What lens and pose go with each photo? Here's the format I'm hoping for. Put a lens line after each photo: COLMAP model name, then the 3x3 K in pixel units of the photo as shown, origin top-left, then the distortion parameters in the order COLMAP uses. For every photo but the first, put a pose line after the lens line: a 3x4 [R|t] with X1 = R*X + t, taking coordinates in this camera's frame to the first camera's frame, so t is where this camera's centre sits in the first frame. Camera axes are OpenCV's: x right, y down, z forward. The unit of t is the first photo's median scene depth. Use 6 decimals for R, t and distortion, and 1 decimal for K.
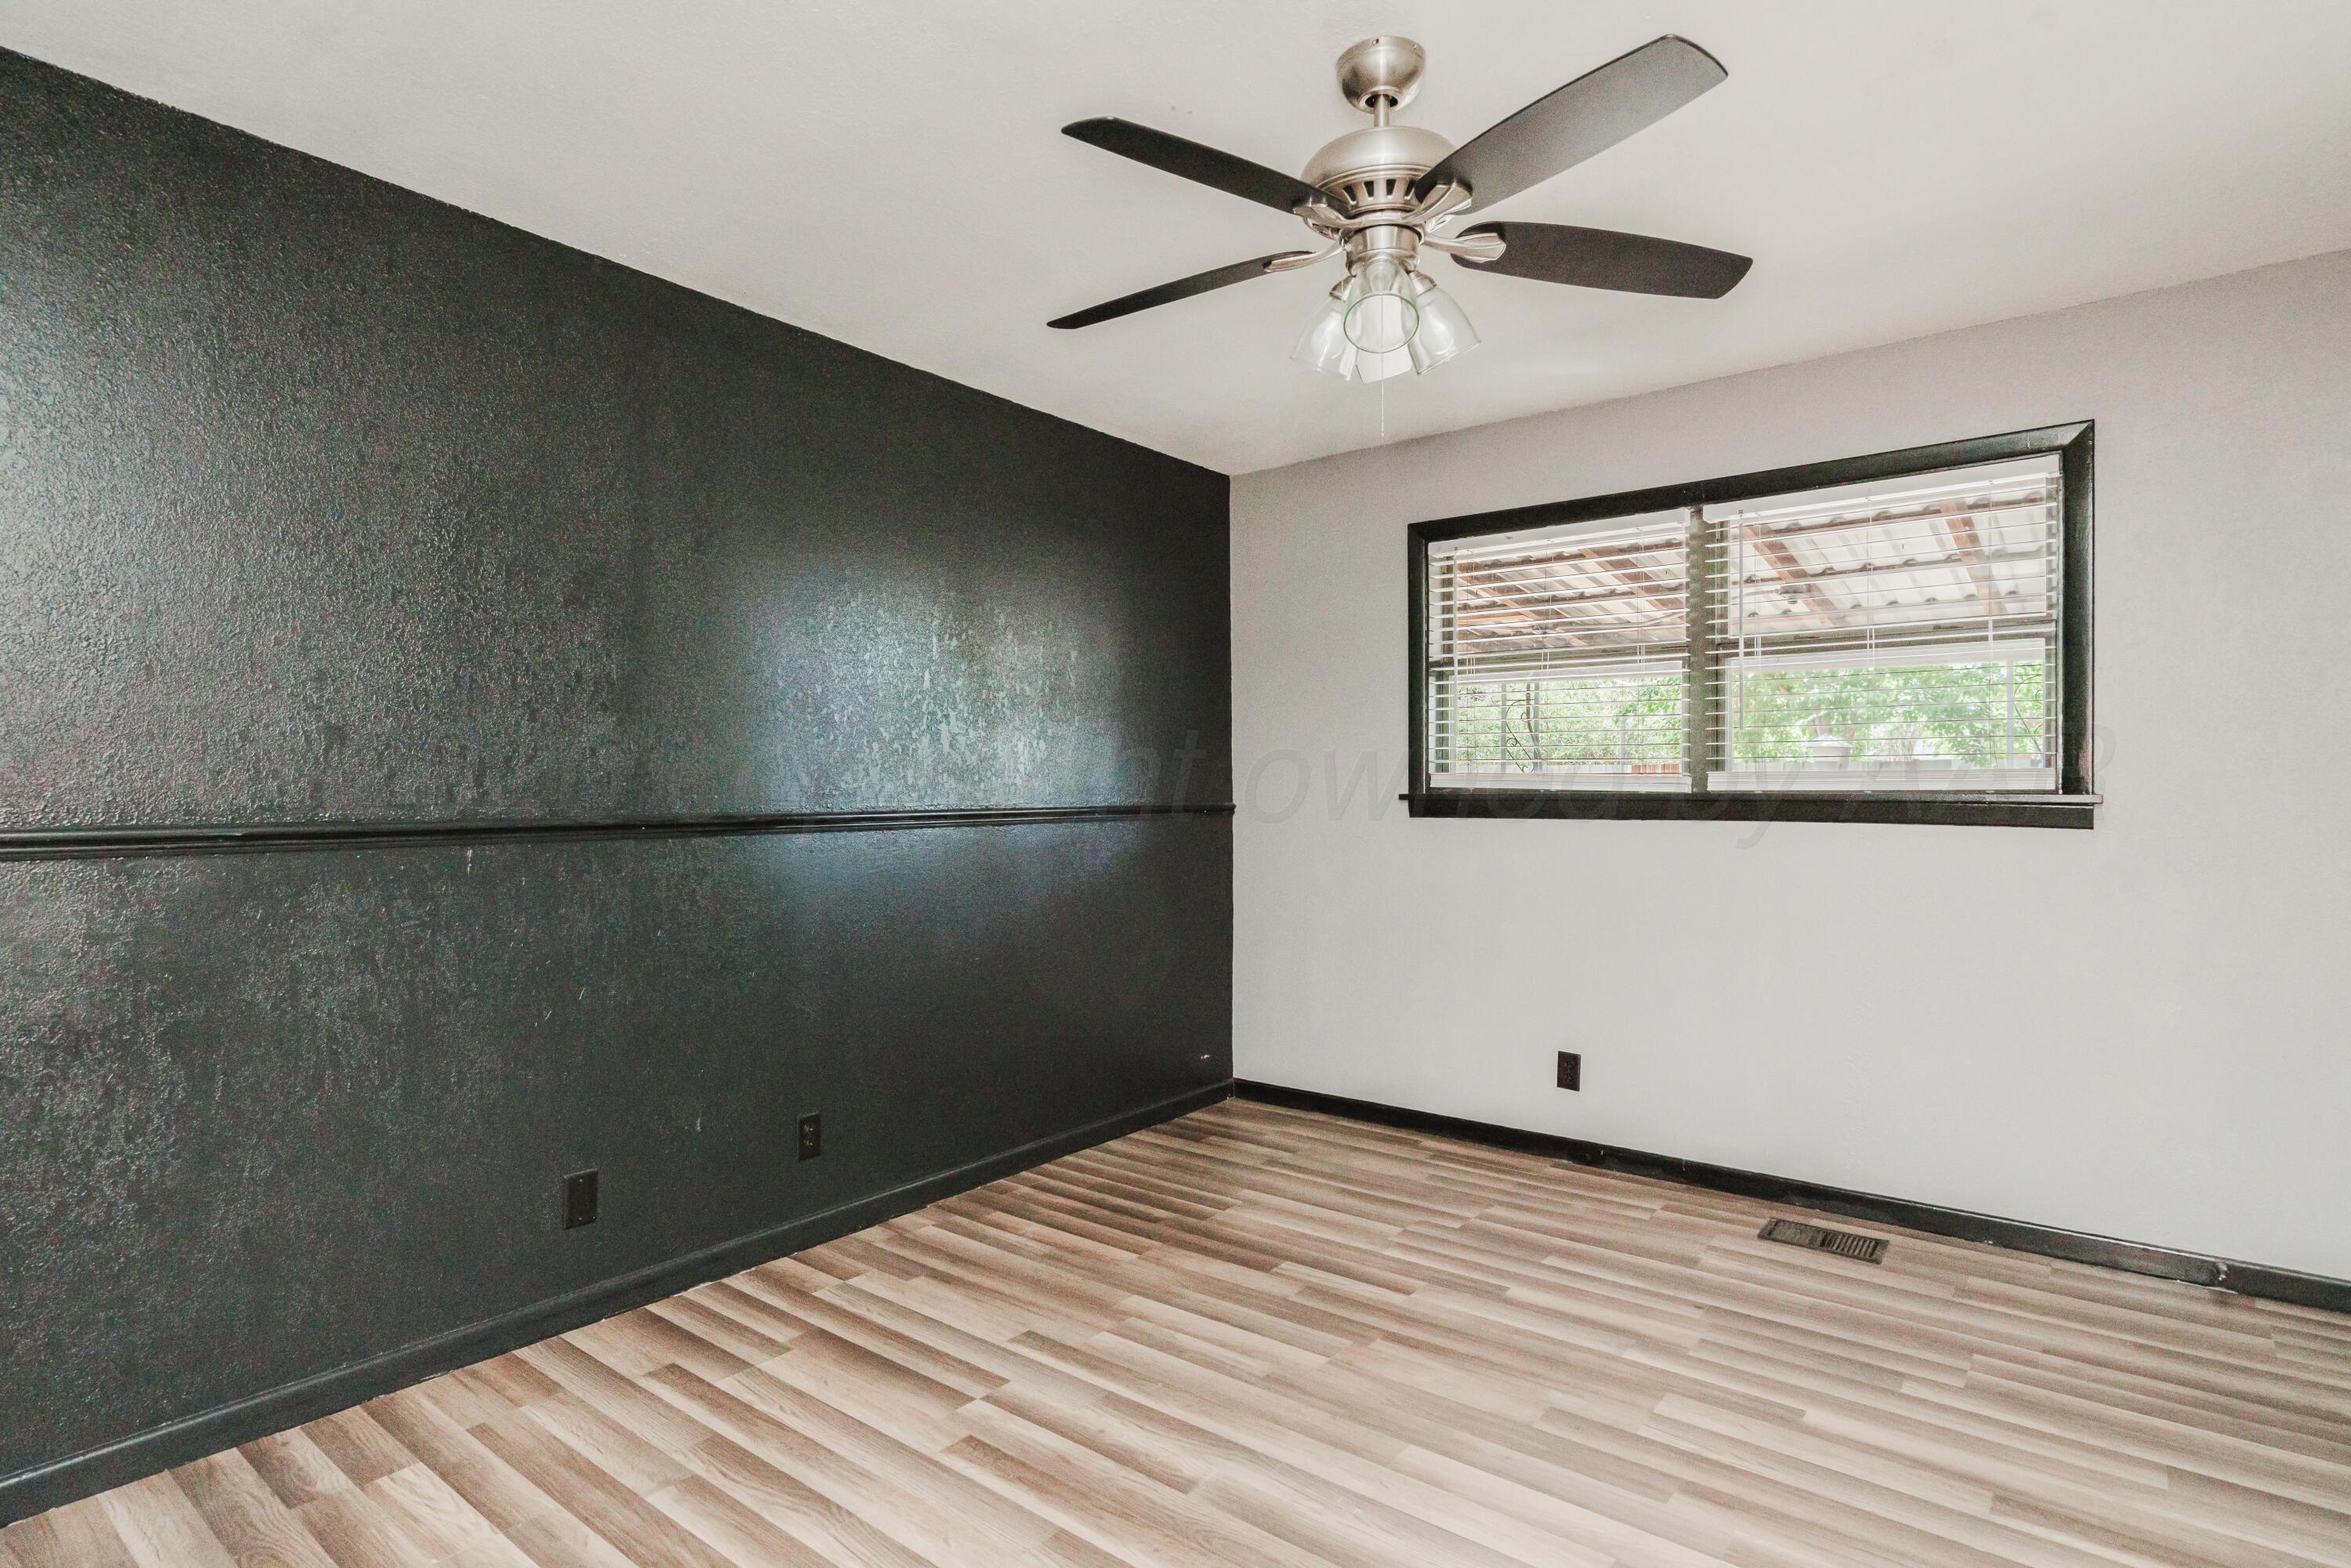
lens RADIAL K [[1198.4, 0, 1175.5], [0, 1198.4, 784.0], [0, 0, 1]] dist [0.000176, 0.000115]
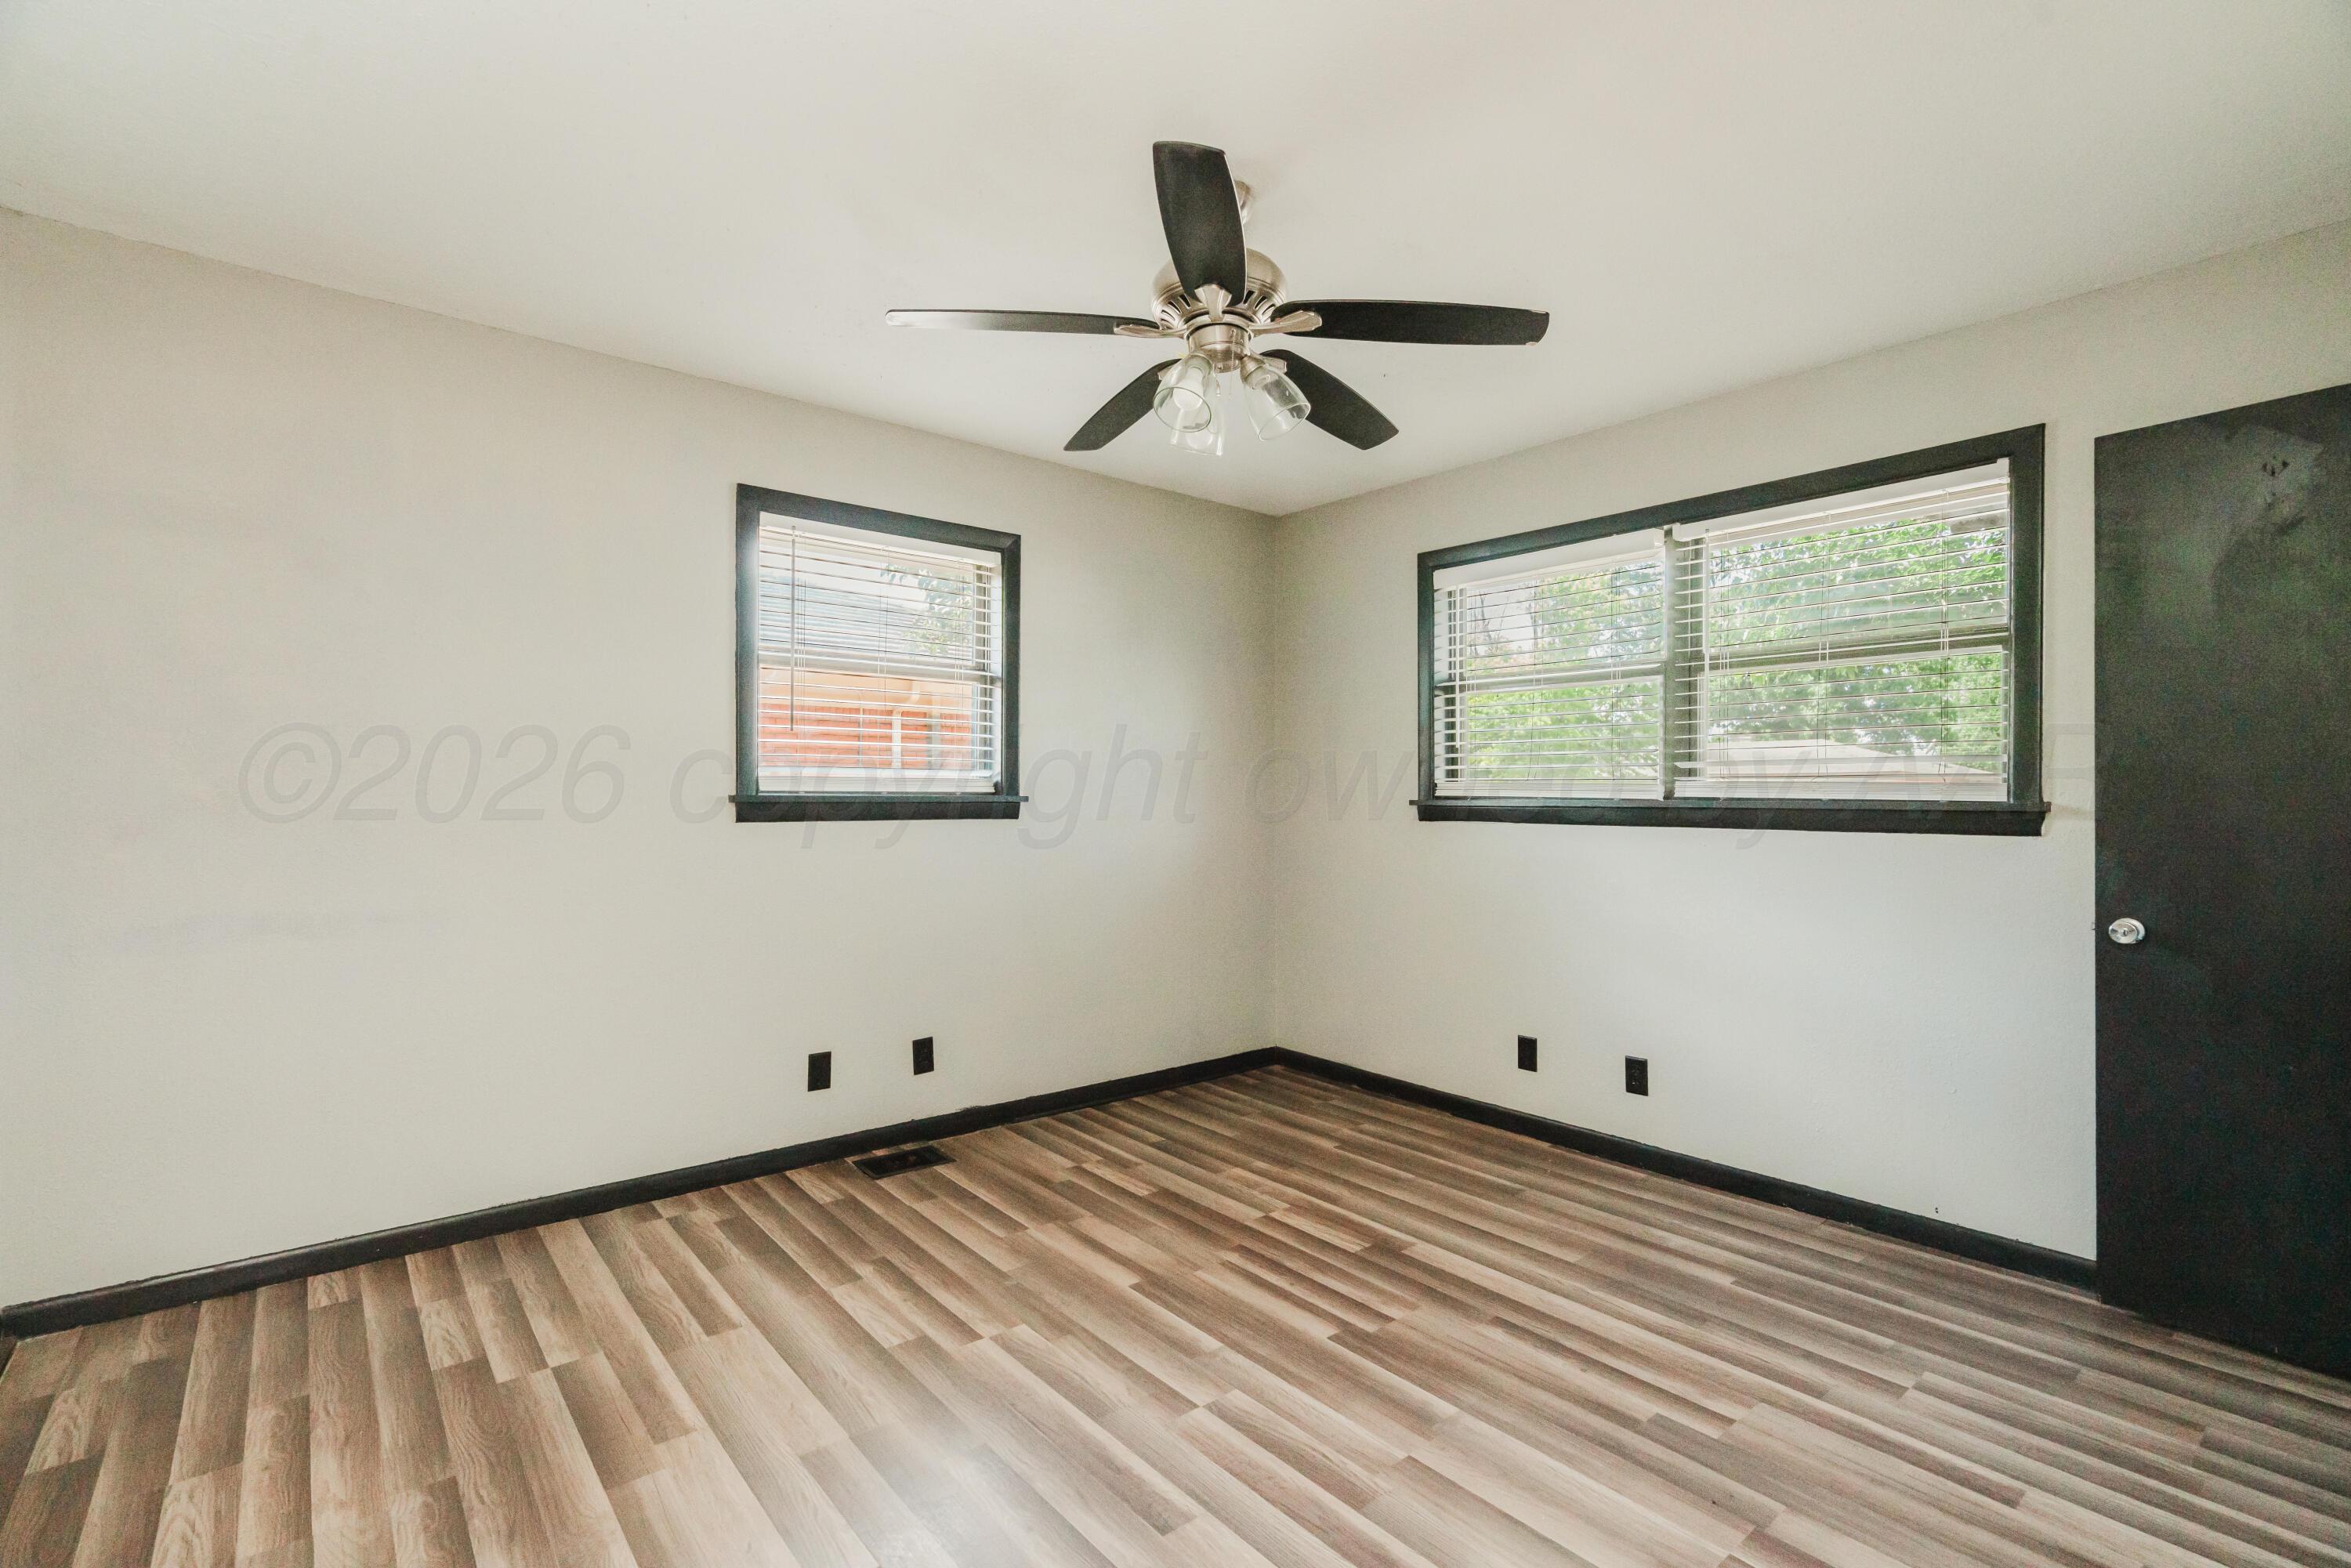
lens RADIAL K [[1098.7, 0, 1147.6], [0, 1098.7, 786.8], [0, 0, 1]] dist [0.000479, 0.000160]
pose [[0.972451, 0.003285, -0.233084, 0.216268], [-0.003913, 0.999990, -0.002234, 0.000228], [0.233074, 0.003084, 0.972454, -0.040370]]
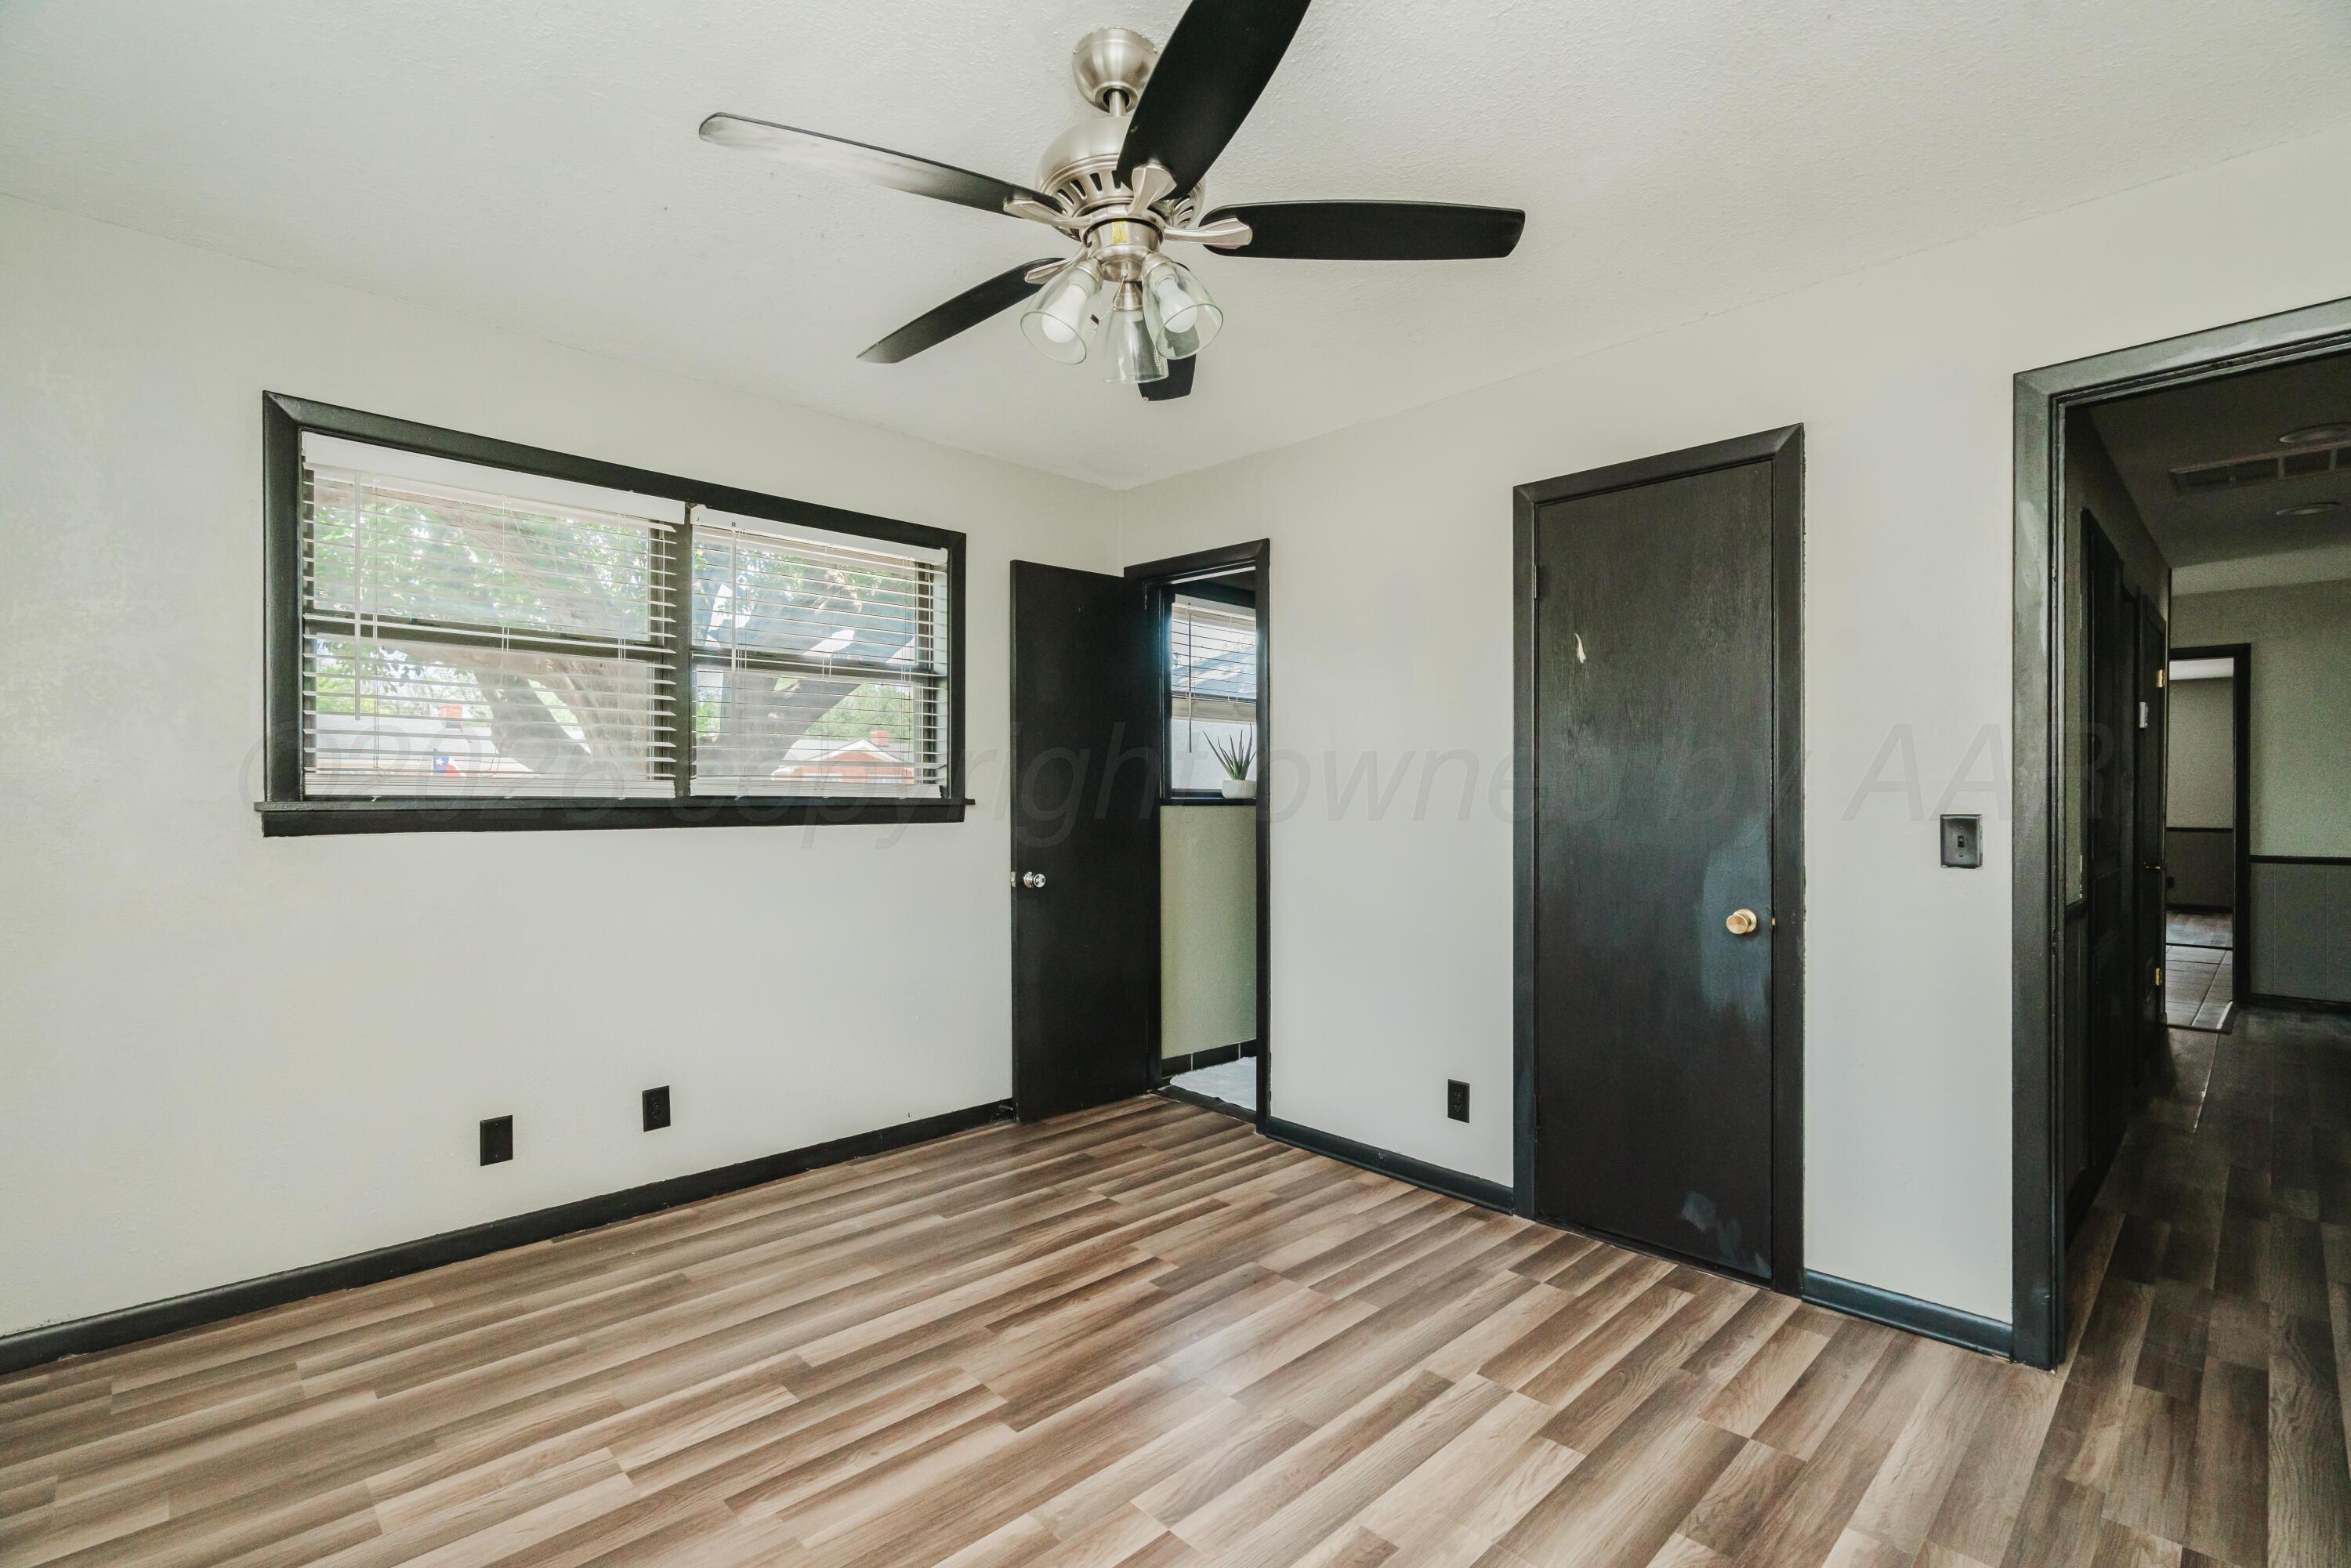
lens RADIAL K [[1099.8, 0, 1172.1], [0, 1099.8, 773.4], [0, 0, 1]] dist [-0.003570, 0.005916]
pose [[0.117157, 0.021528, 0.992880, -0.400624], [-0.002411, 0.999768, -0.021393, 0.005799], [-0.993110, 0.000113, 0.117182, 0.496596]]
